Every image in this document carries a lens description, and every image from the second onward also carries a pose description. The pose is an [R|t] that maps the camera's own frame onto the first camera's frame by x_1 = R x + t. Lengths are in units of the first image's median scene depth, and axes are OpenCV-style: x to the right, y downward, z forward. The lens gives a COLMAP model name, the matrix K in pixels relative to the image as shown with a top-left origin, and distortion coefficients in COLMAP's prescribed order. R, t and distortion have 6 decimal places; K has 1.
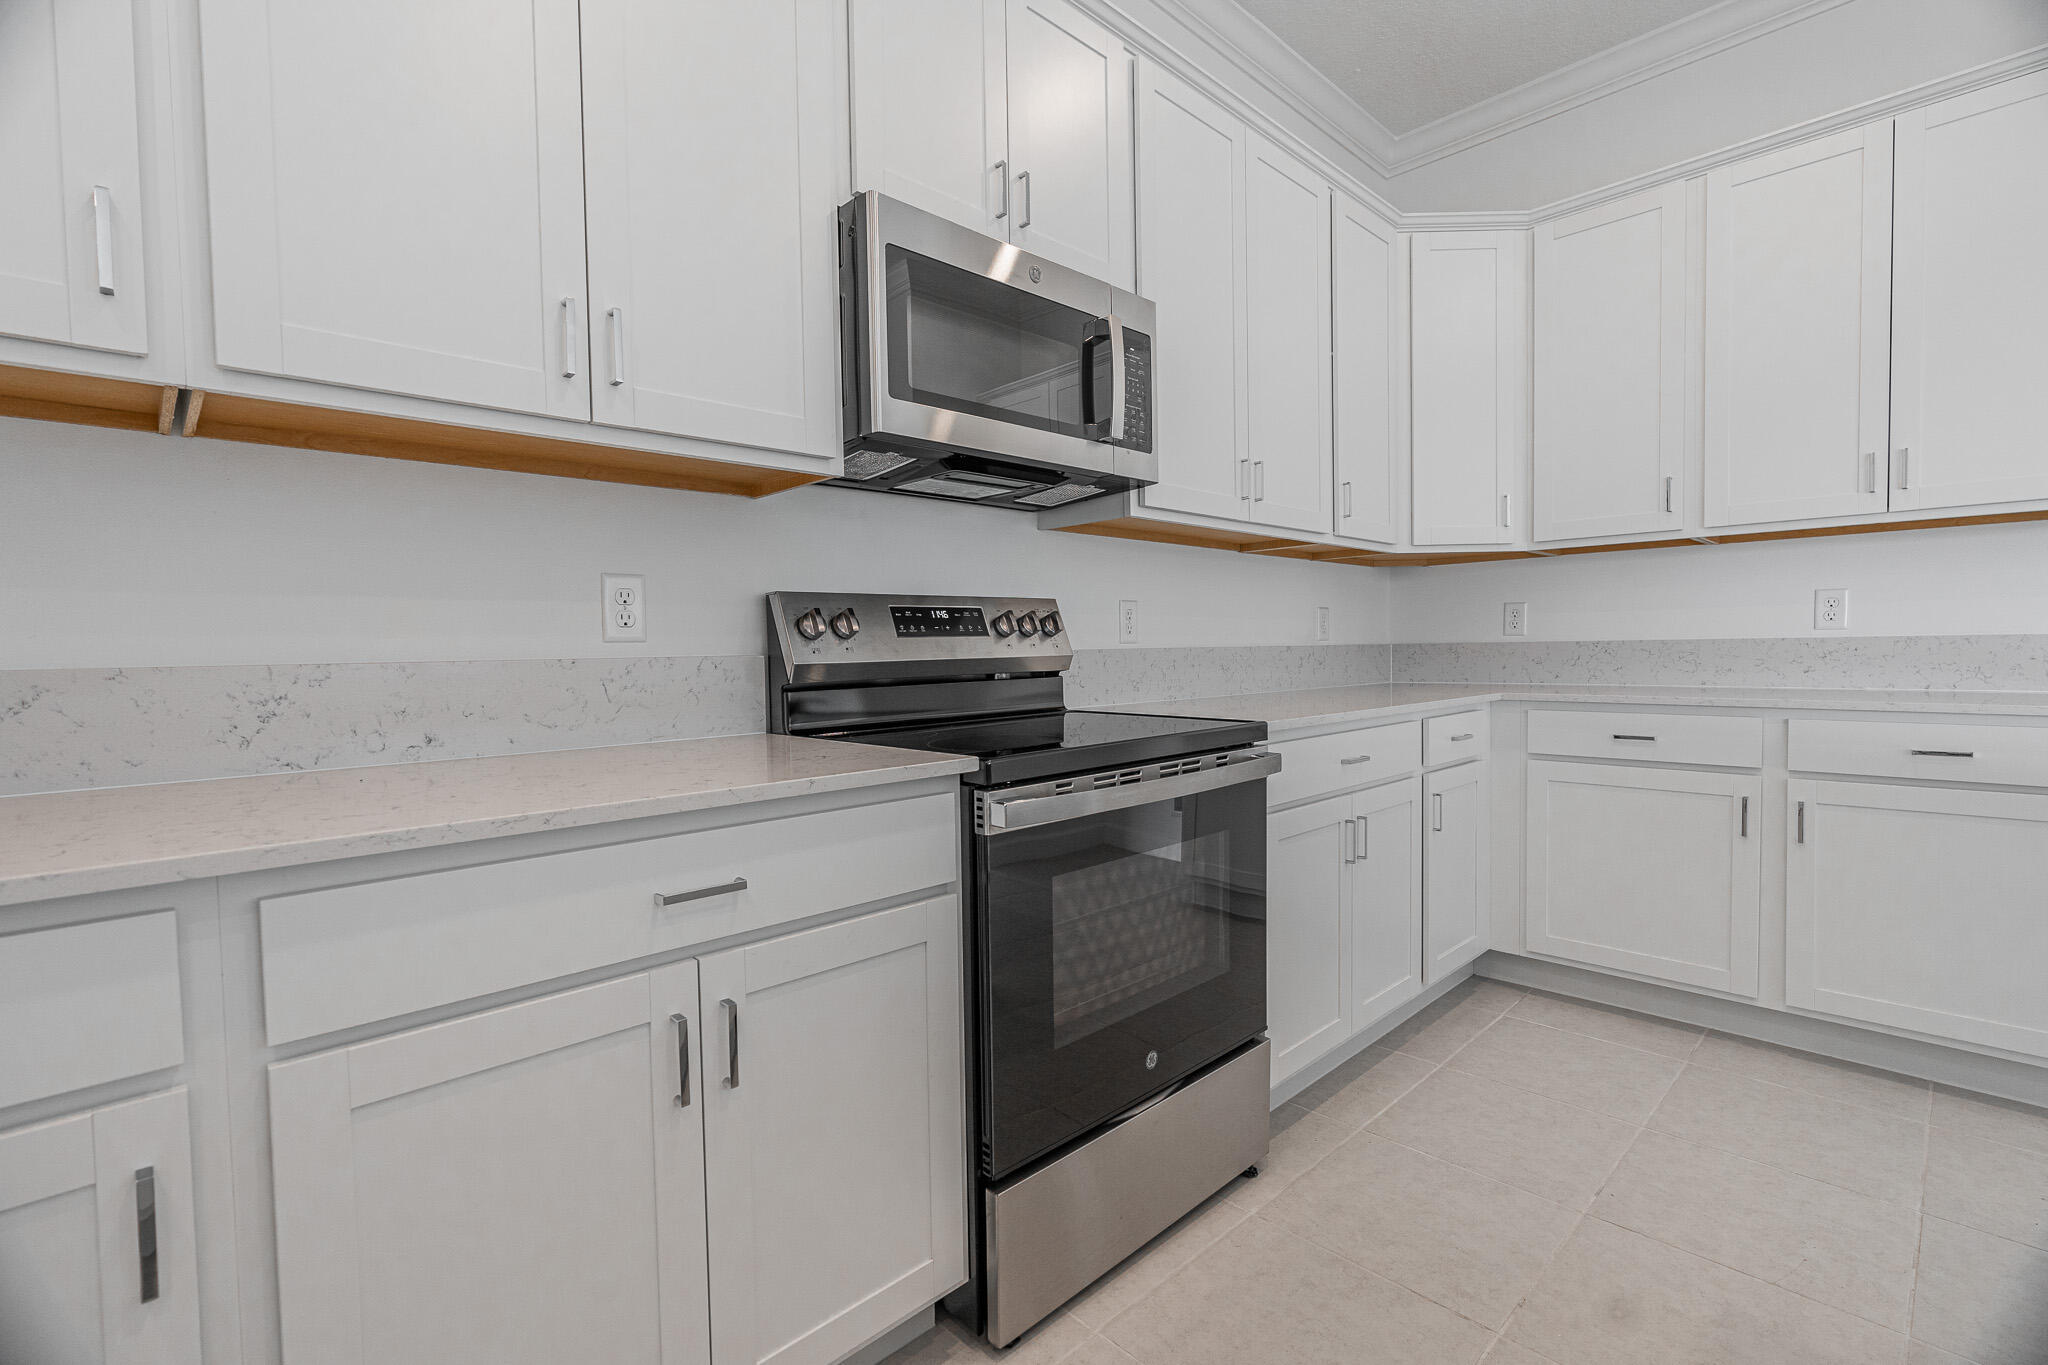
lens RADIAL K [[914.7, 0, 1017.1], [0, 914.7, 685.0], [0, 0, 1]] dist [-0.011161, 0.000091]
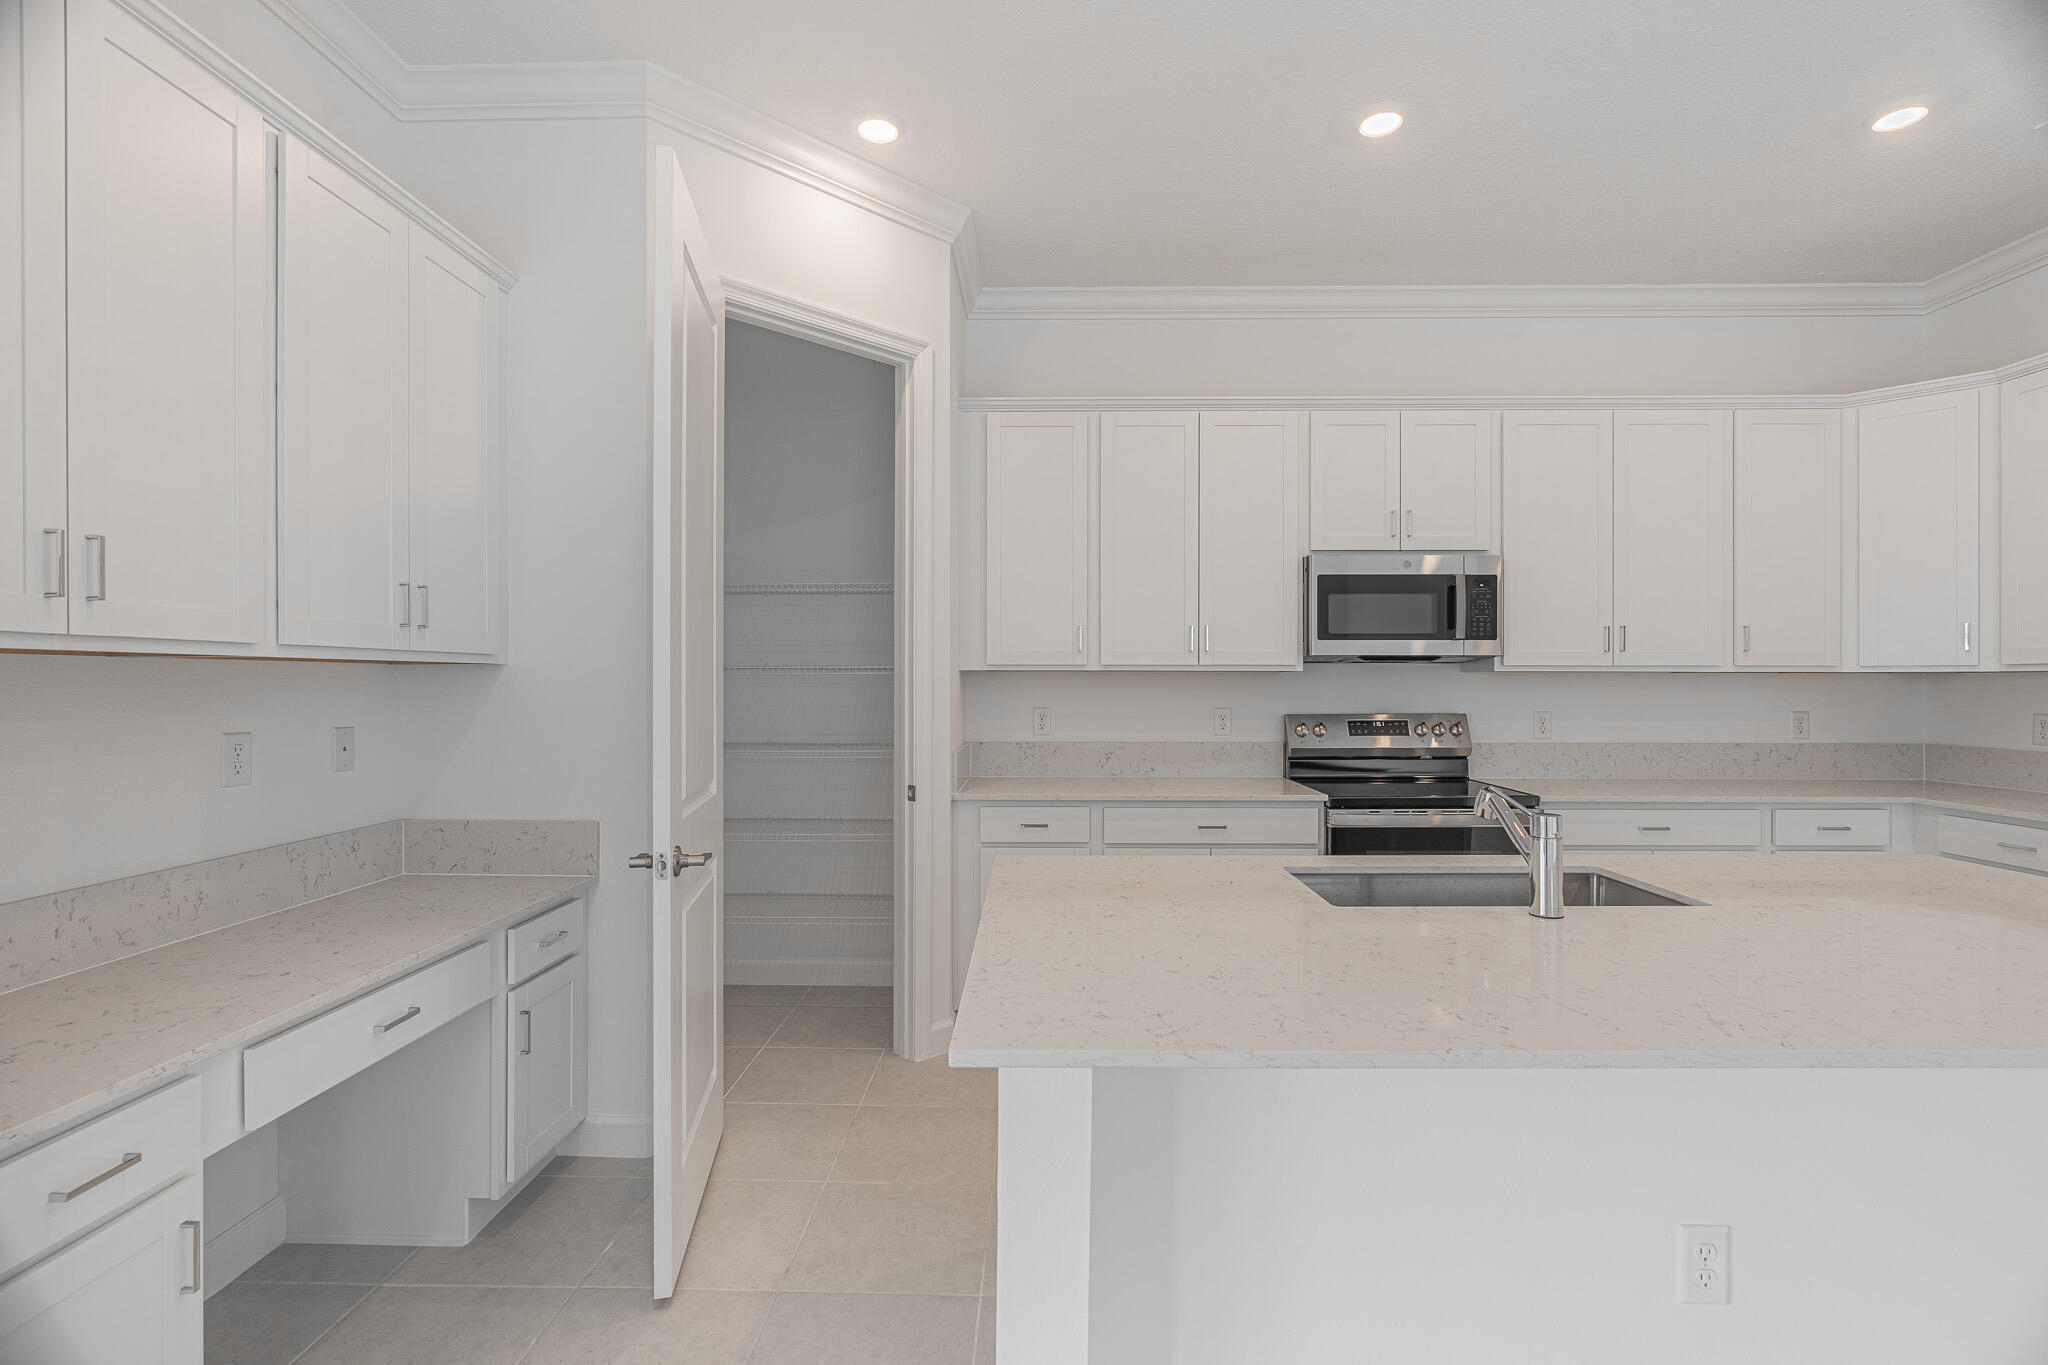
lens RADIAL K [[914.7, 0, 1017.1], [0, 914.7, 685.0], [0, 0, 1]] dist [-0.011161, 0.000091]
pose [[0.707686, 0.018146, -0.706294, 0.722416], [-0.040263, 0.999081, -0.014675, -0.098004], [0.705379, 0.038823, 0.707767, -0.895782]]
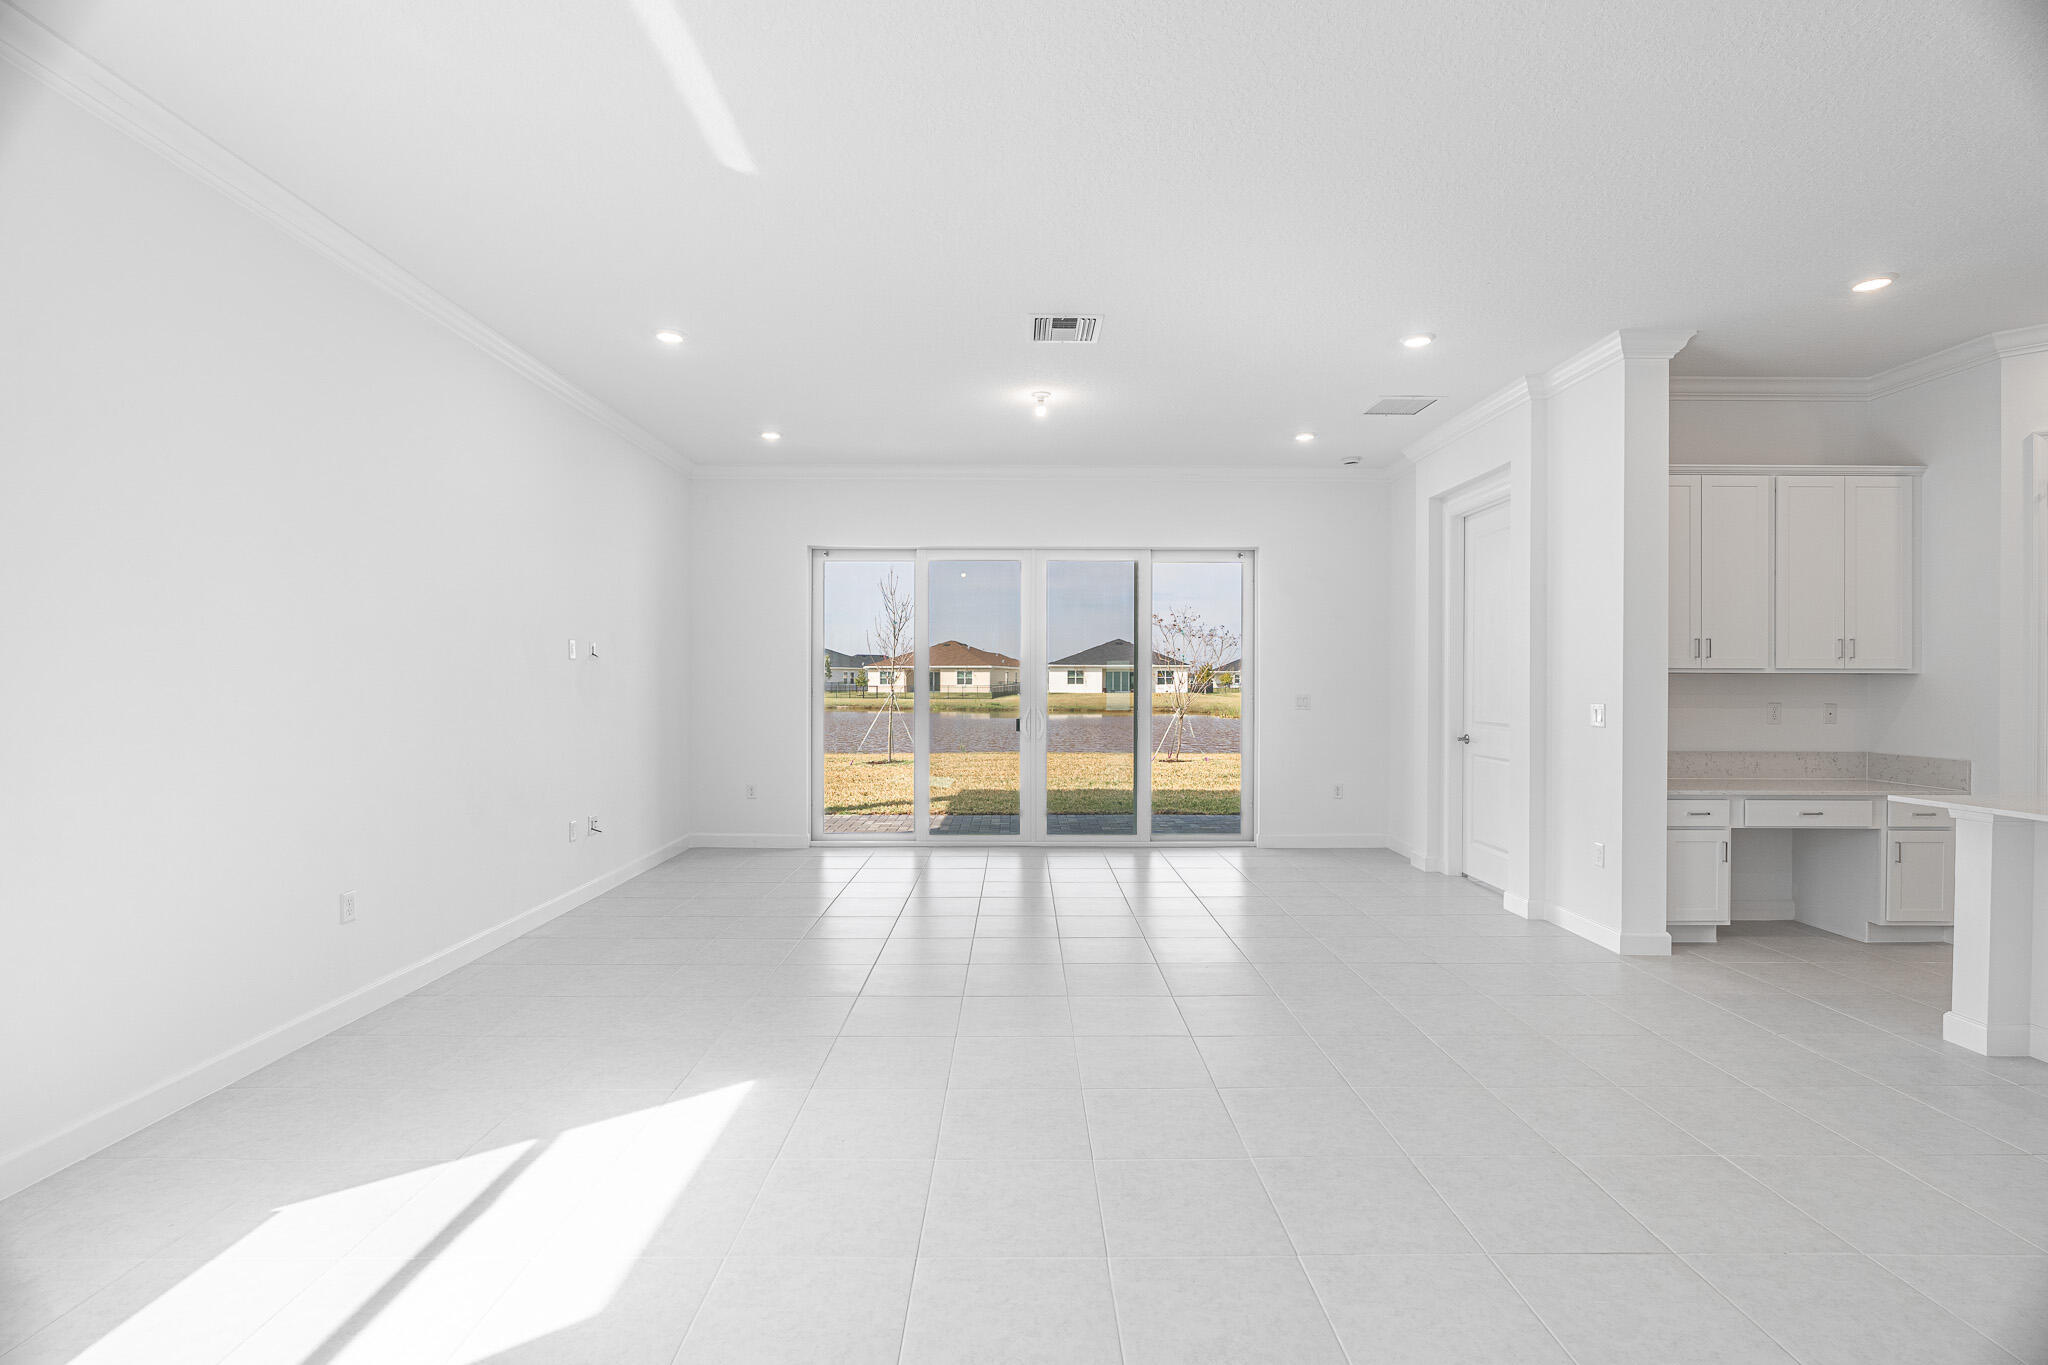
lens RADIAL K [[935.7, 0, 1028.2], [0, 935.7, 683.6], [0, 0, 1]] dist [-0.002042, 0.000993]
pose [[-0.681893, 0.015539, -0.731287, 2.677917], [-0.022787, 0.998838, 0.042471, -0.141512], [0.731097, 0.045624, -0.680746, -0.547296]]
